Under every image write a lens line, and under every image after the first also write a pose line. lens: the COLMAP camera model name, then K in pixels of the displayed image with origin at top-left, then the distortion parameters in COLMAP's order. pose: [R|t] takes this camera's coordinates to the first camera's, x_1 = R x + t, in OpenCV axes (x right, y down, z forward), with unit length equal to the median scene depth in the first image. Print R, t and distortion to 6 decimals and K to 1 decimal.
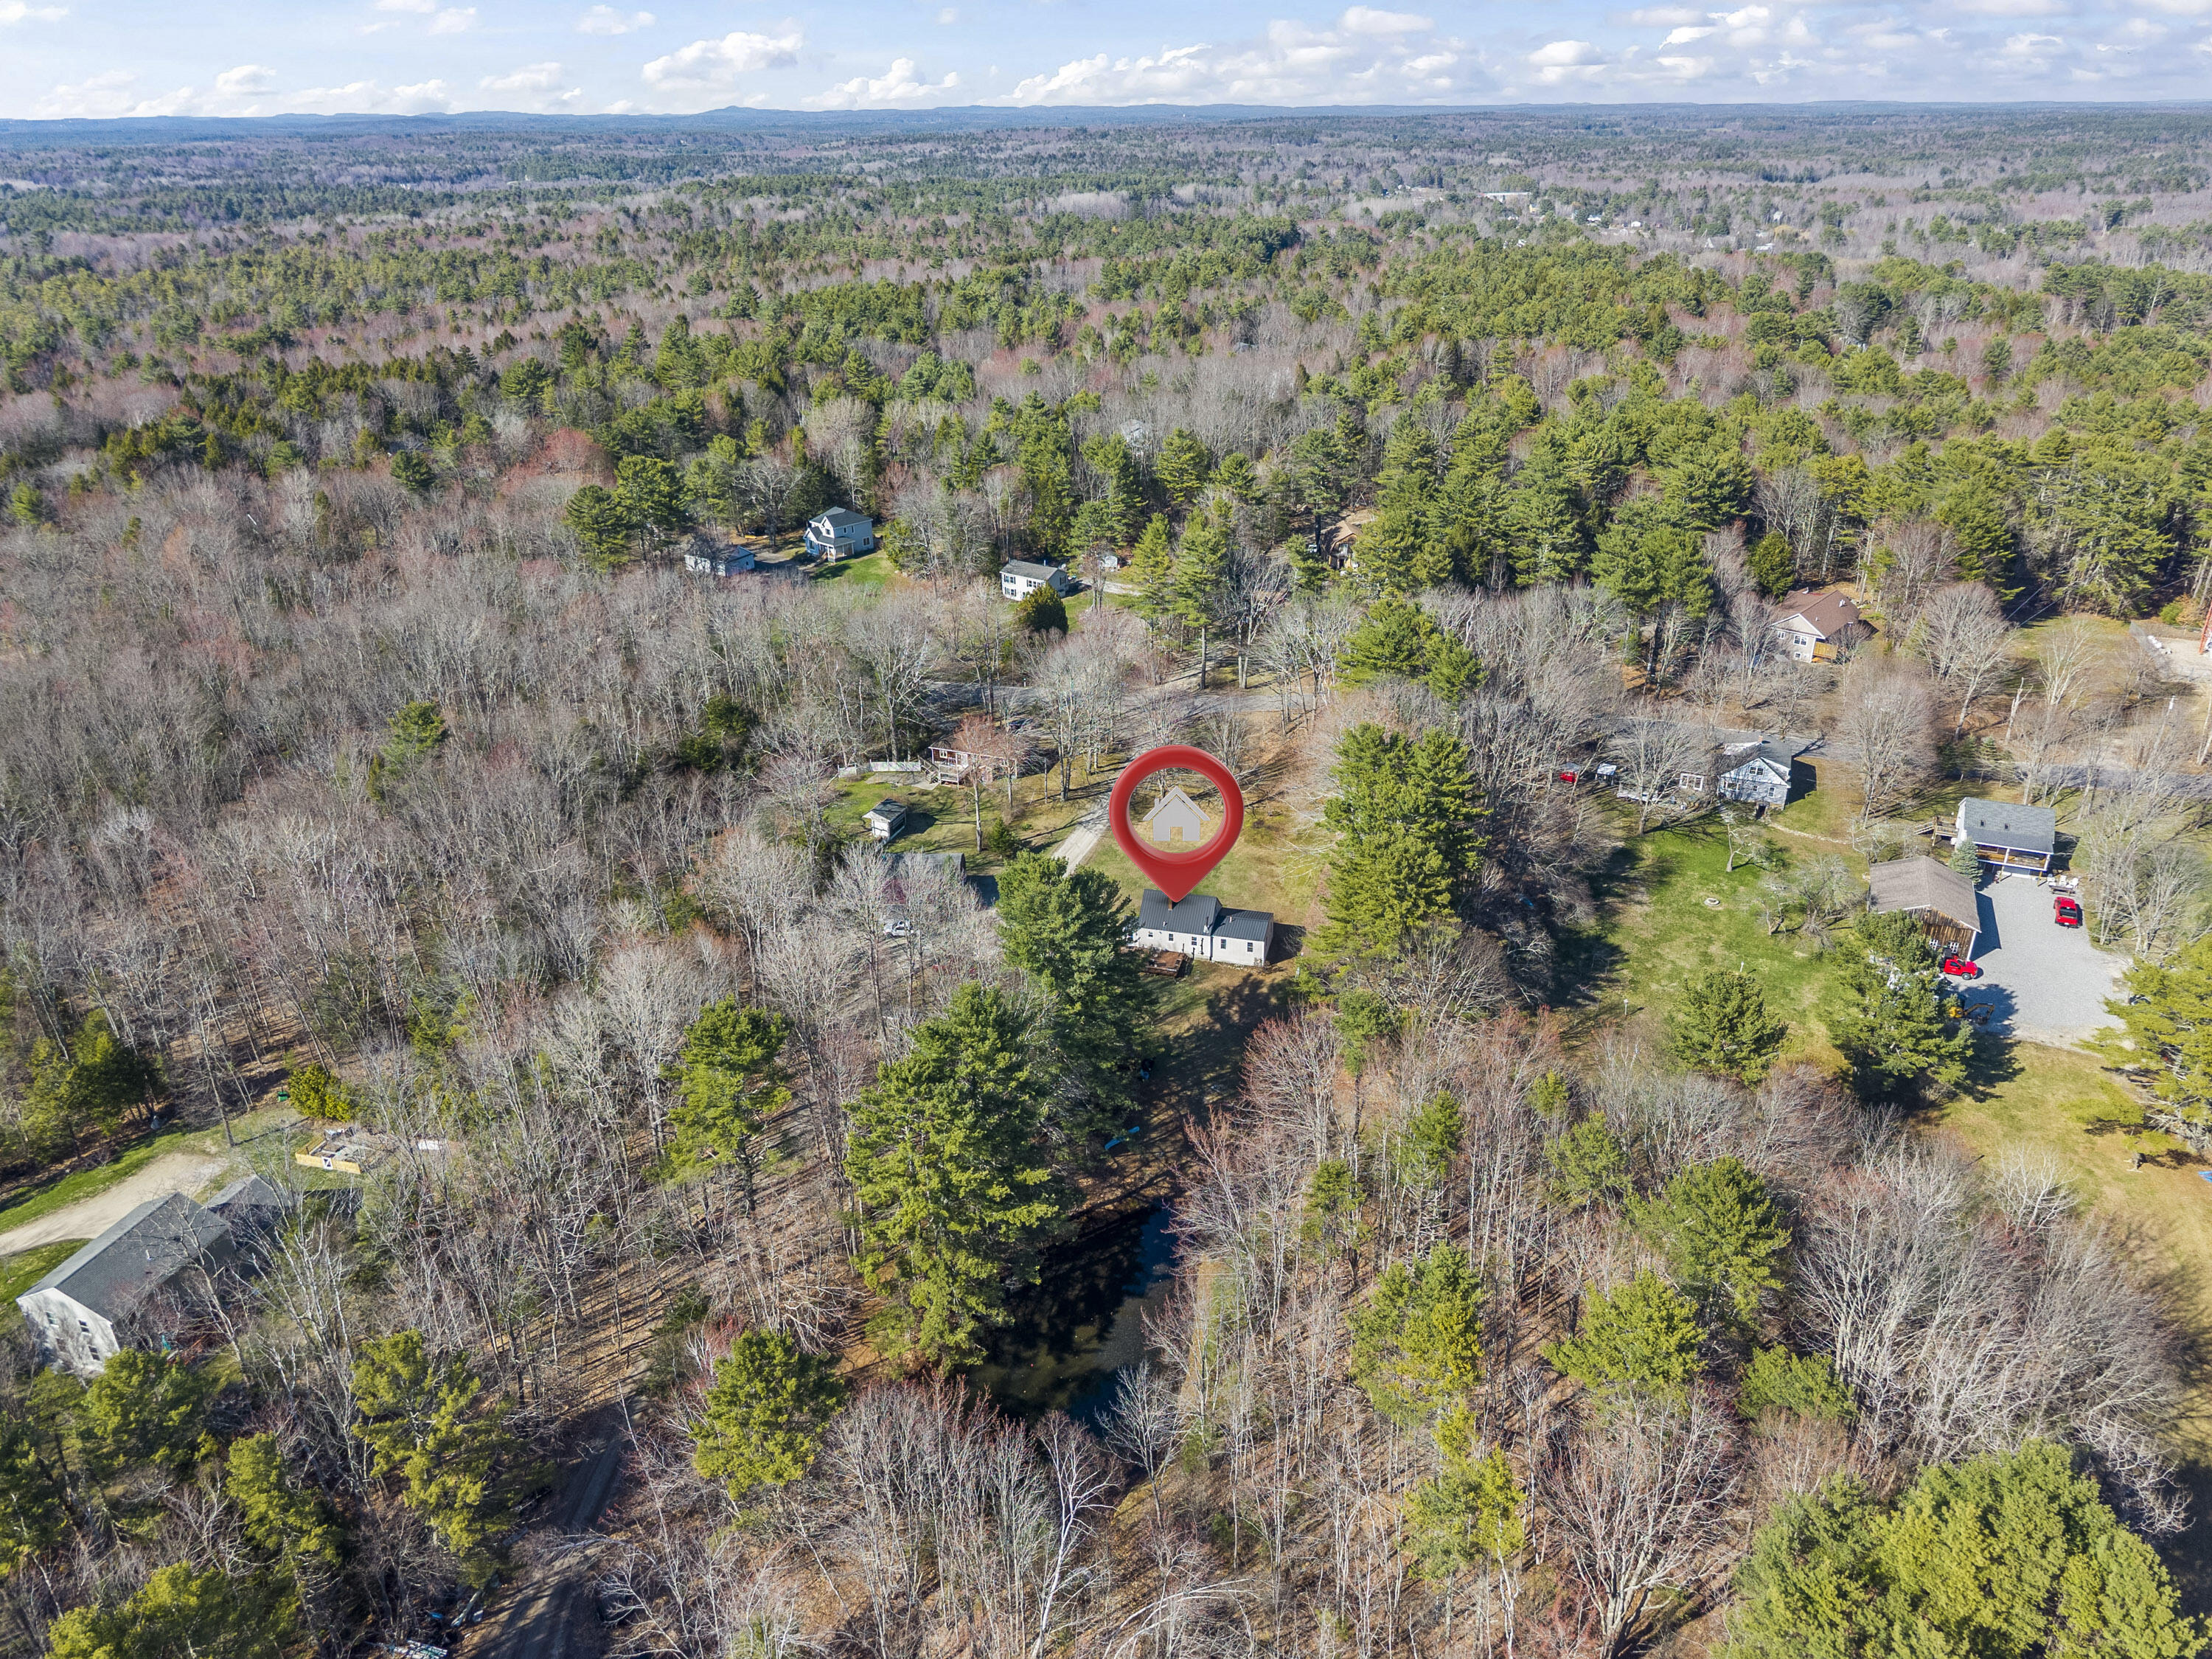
lens RADIAL K [[1537.6, 0, 1107.7], [0, 1537.6, 820.1], [0, 0, 1]] dist [0.005328, 0.003409]
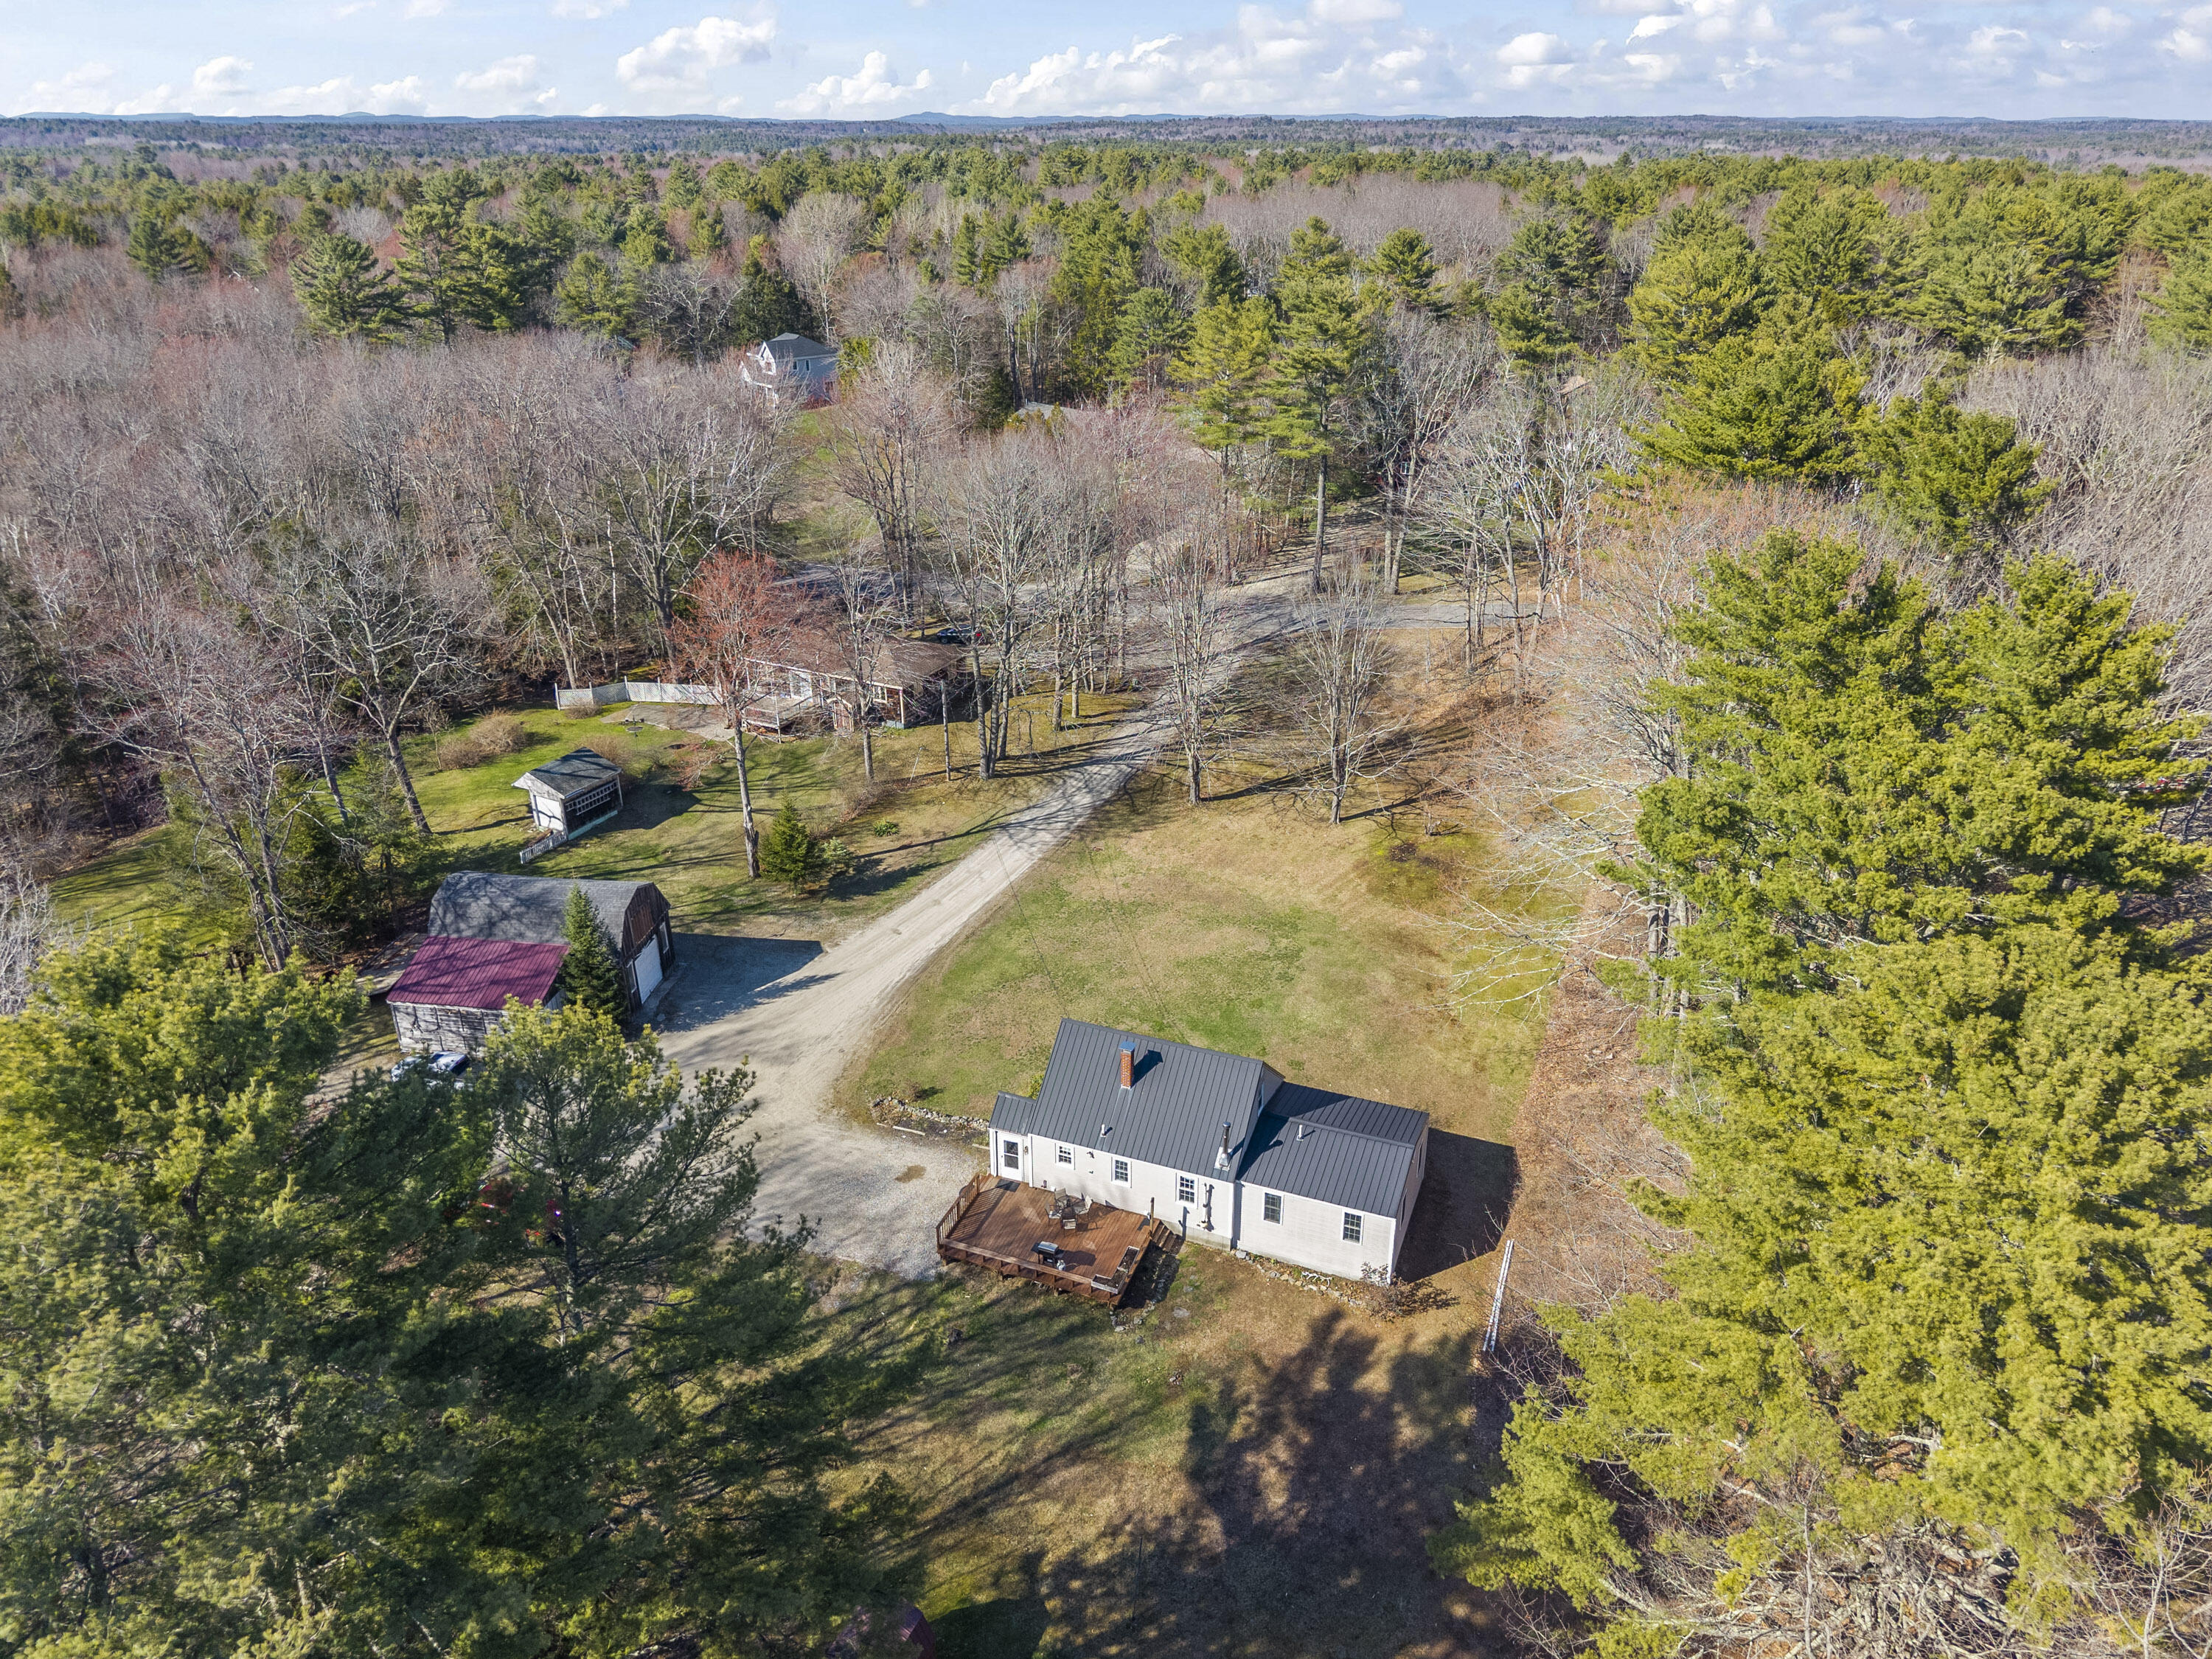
lens RADIAL K [[1497.7, 0, 1106.0], [0, 1497.7, 829.5], [0, 0, 1]] dist [0.001962, -0.001414]
pose [[0.993037, 0.057299, -0.102931, 0.058817], [-0.057297, 0.998353, 0.002974, -0.000320], [0.102931, 0.002944, 0.994684, 0.580377]]
